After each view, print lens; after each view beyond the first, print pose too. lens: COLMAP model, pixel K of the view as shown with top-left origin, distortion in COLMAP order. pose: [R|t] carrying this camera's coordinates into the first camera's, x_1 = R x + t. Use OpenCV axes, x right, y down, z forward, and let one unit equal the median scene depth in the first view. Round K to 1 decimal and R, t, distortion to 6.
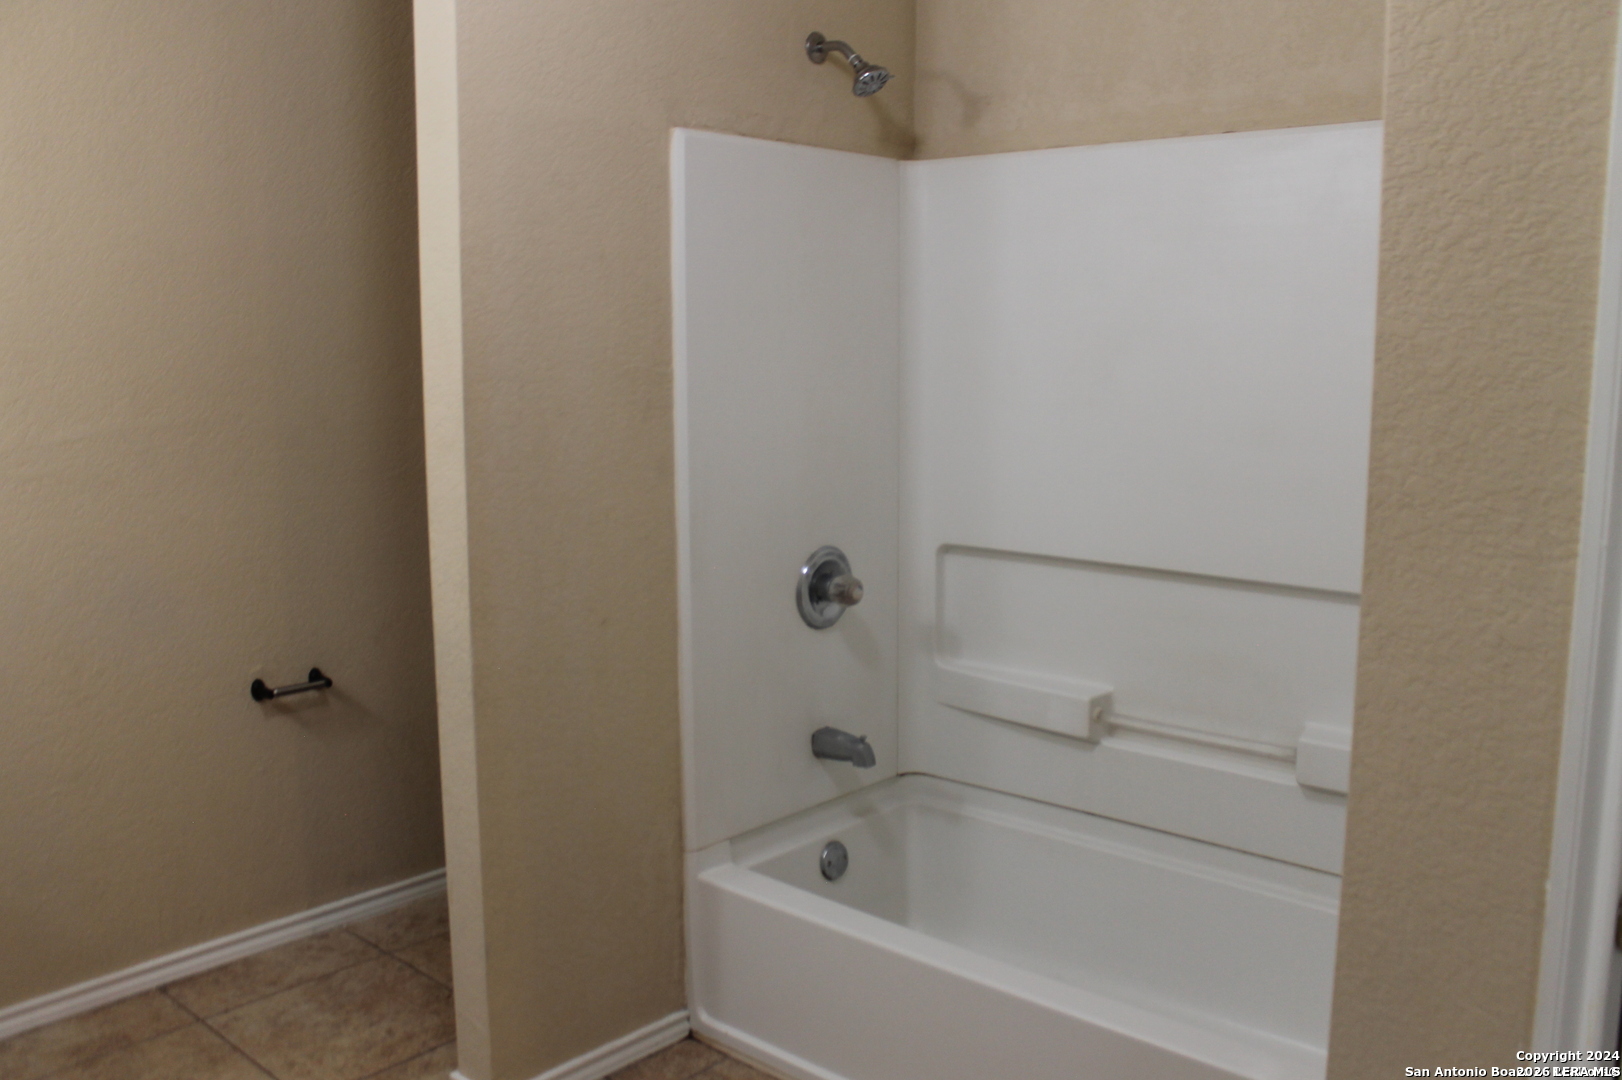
lens RADIAL K [[1380.7, 0, 815.5], [0, 1380.7, 552.8], [0, 0, 1]] dist [-0.159334, 0.139277]
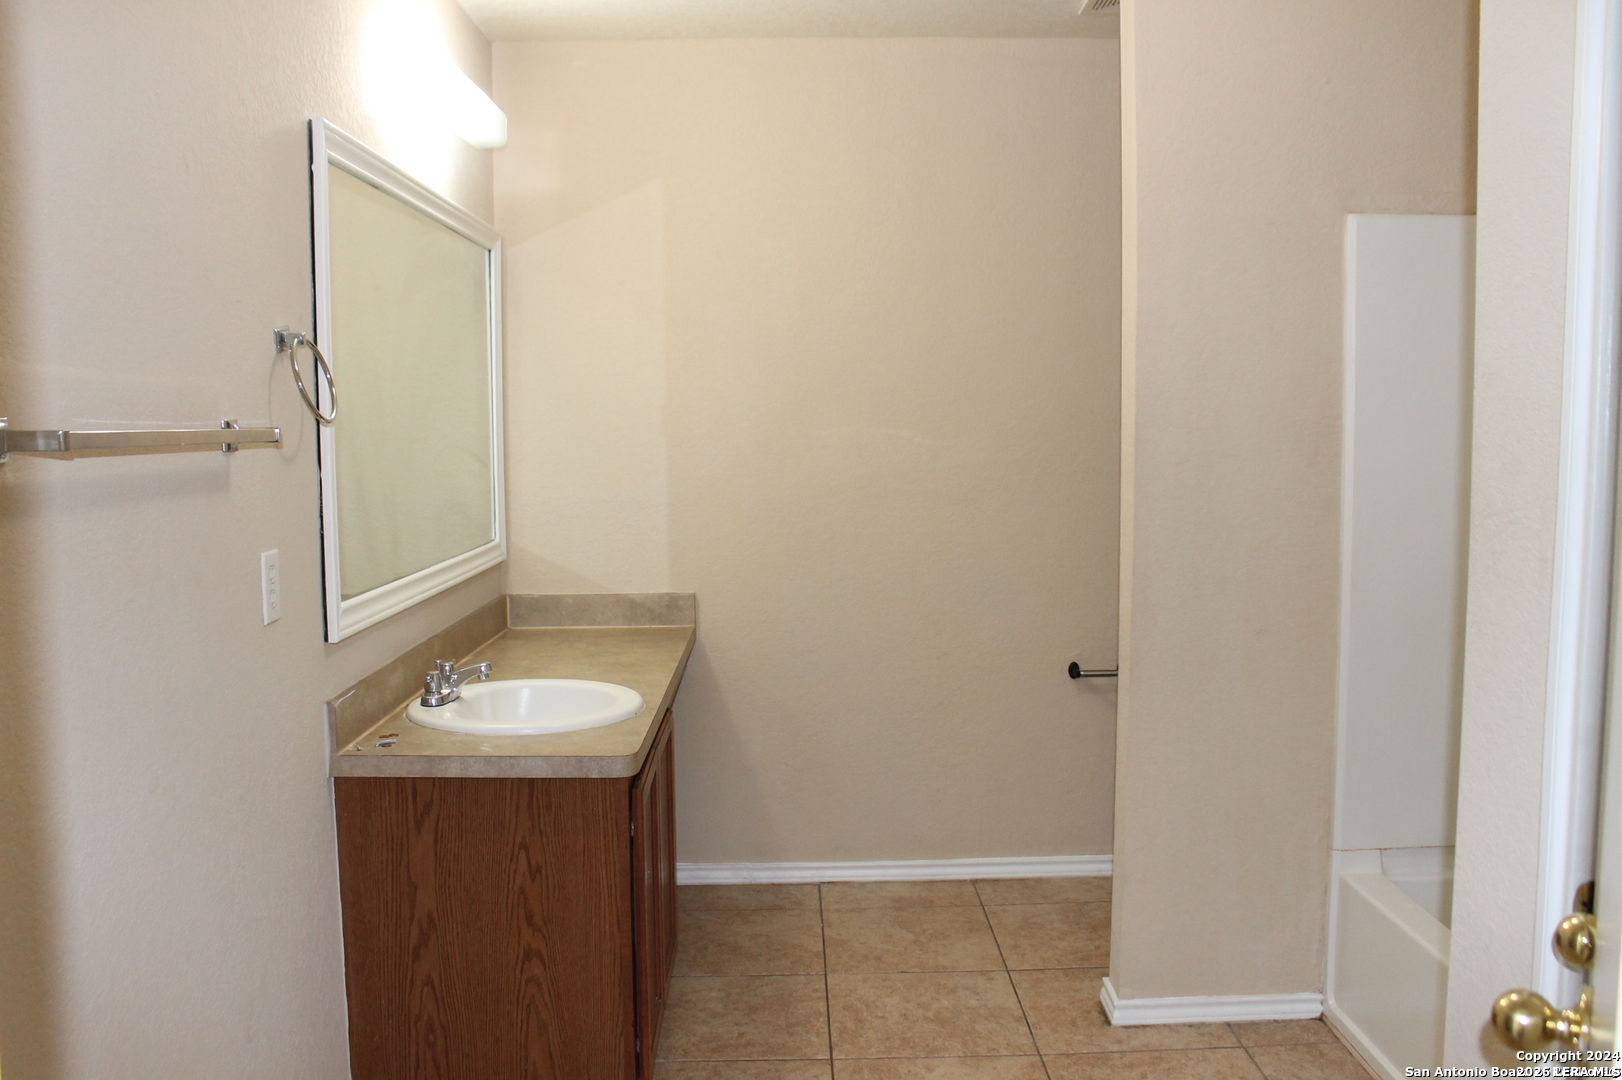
lens RADIAL K [[1380.7, 0, 815.5], [0, 1380.7, 552.8], [0, 0, 1]] dist [-0.159334, 0.139277]
pose [[0.679959, 0.069644, -0.729935, 0.403465], [-0.107301, 0.994213, -0.005096, 0.026922], [0.725356, 0.081788, 0.683498, -0.083797]]
